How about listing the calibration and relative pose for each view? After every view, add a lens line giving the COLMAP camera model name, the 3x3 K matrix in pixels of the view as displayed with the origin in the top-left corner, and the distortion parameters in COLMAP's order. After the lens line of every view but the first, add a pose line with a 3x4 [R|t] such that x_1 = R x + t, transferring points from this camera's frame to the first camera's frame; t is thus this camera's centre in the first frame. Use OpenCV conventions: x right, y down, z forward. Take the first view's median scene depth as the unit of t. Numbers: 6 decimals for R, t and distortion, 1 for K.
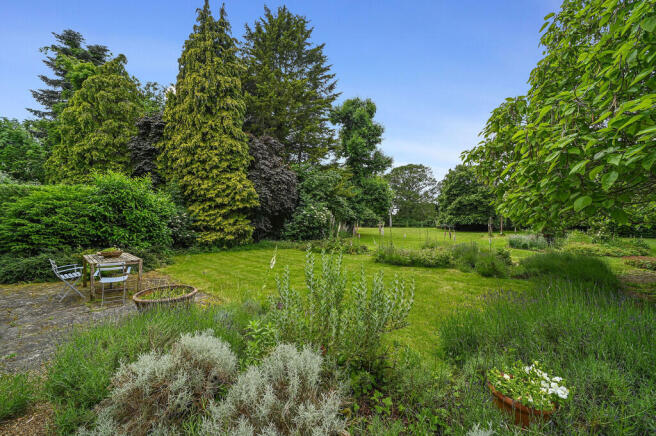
lens RADIAL K [[255.0, 0, 328.0], [0, 255.0, 218.0], [0, 0, 1]] dist [-0.026656, 0.010939]
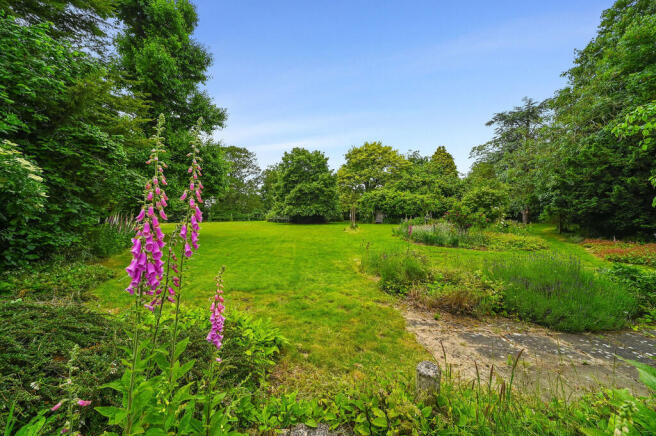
lens RADIAL K [[255.0, 0, 328.0], [0, 255.0, 218.0], [0, 0, 1]] dist [-0.026656, 0.010939]
pose [[0.759762, -0.017886, 0.649955, 0.026850], [0.002351, 0.999691, 0.024763, 0.010773], [-0.650197, -0.017286, 0.759569, 0.275042]]
